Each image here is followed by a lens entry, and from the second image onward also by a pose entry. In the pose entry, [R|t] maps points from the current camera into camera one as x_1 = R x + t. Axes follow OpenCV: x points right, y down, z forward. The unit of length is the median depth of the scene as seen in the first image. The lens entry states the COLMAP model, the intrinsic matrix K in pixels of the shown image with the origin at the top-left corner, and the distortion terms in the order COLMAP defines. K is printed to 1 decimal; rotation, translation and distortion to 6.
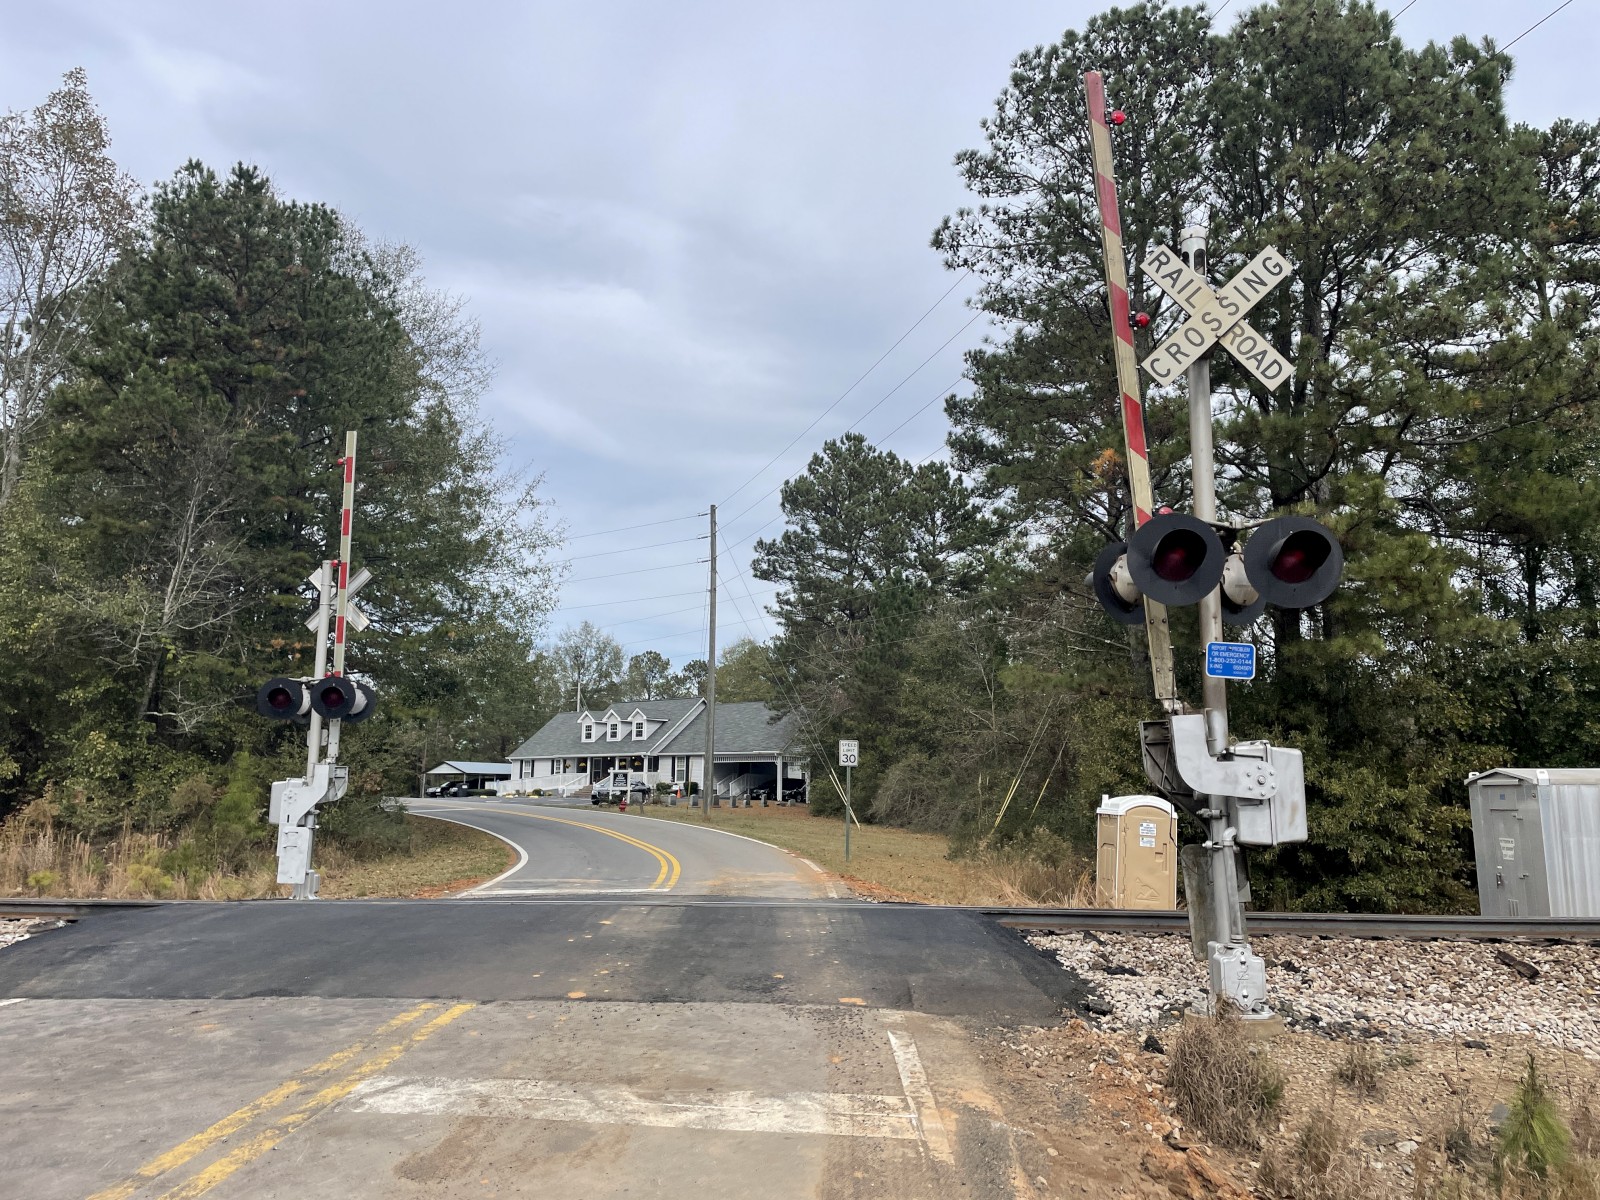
lens RADIAL K [[1200.6, 0, 792.9], [0, 1200.6, 578.1], [0, 0, 1]] dist [0.104914, -0.136318]
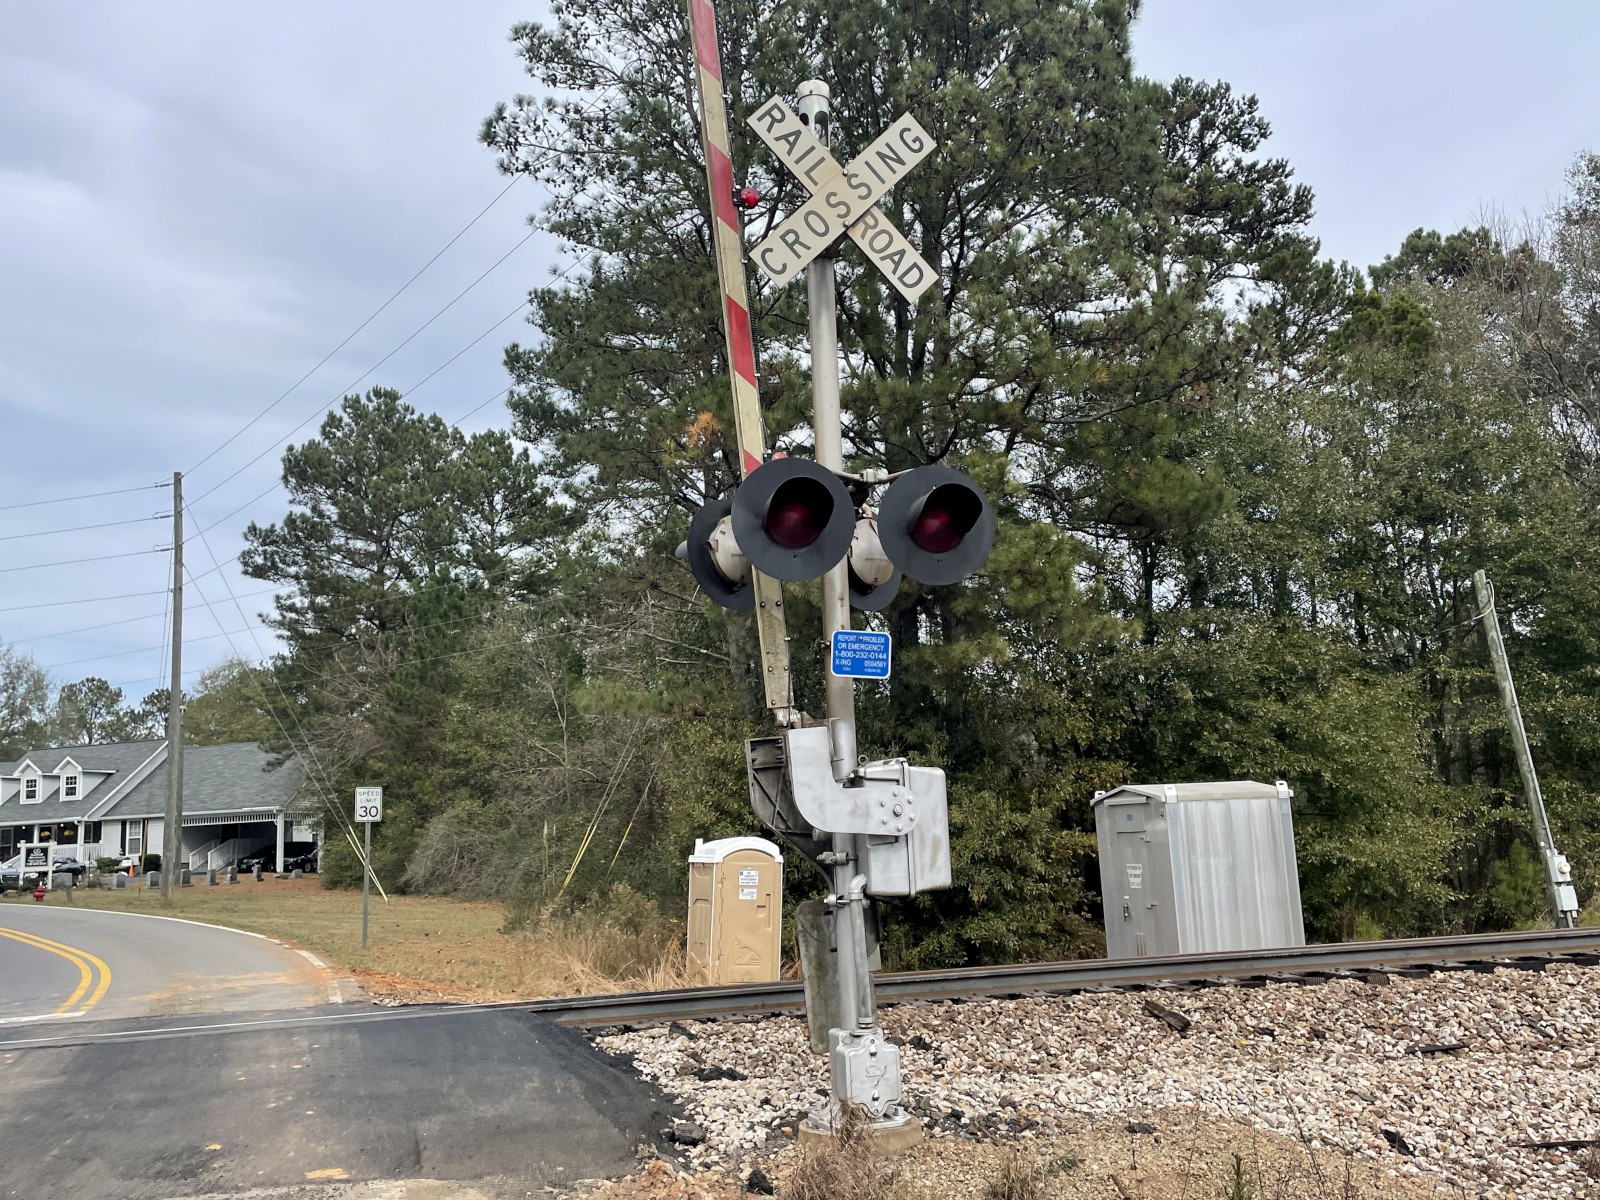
lens RADIAL K [[1463.7, 0, 800.0], [0, 1463.7, 600.0], [0, 0, 1]] dist [0.127220, -0.194326]
pose [[0.949001, 0.000724, 0.315273, 0.011373], [-0.004446, 0.999929, 0.011085, 0.007475], [-0.315242, -0.011921, 0.948936, 0.045703]]
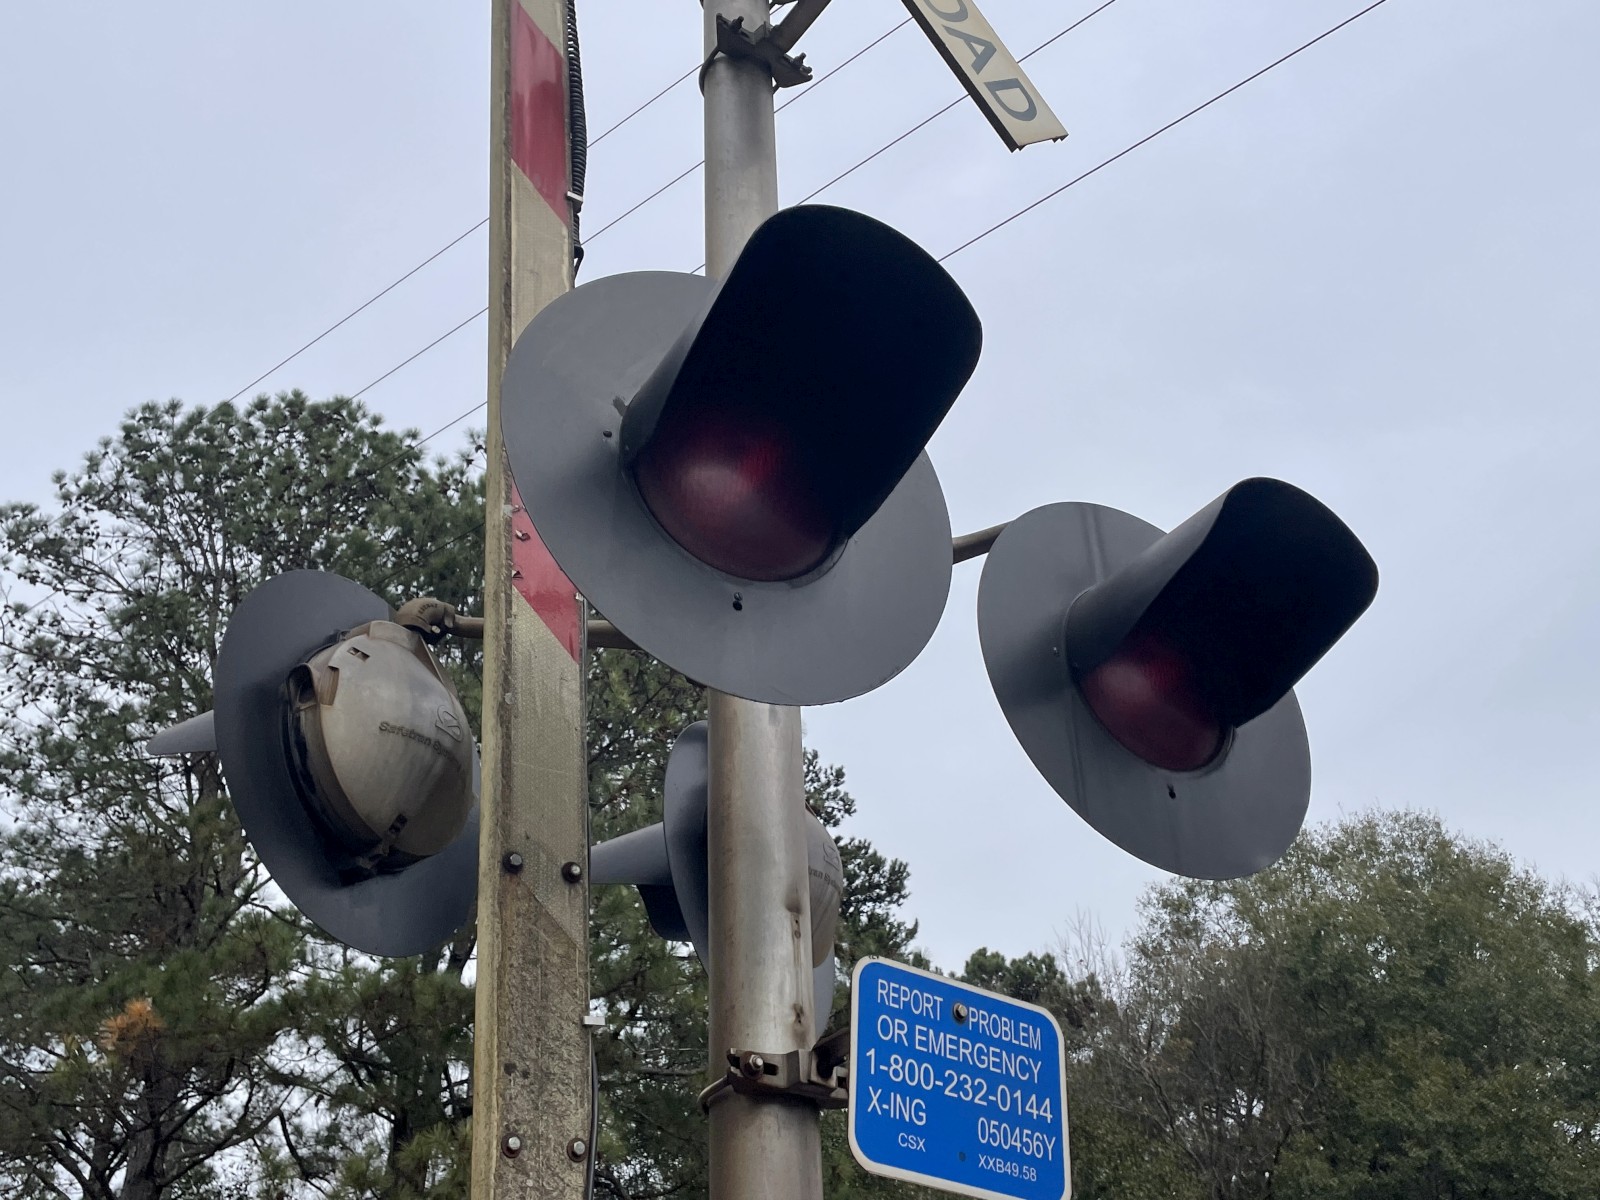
lens RADIAL K [[1536.4, 0, 778.7], [0, 1536.4, 598.1], [0, 0, 1]] dist [0.056151, -0.002772]
pose [[0.788301, 0.327115, 0.521131, 0.064334], [-0.066371, 0.887234, -0.456521, 0.033413], [-0.611700, 0.325288, 0.721118, 0.261198]]
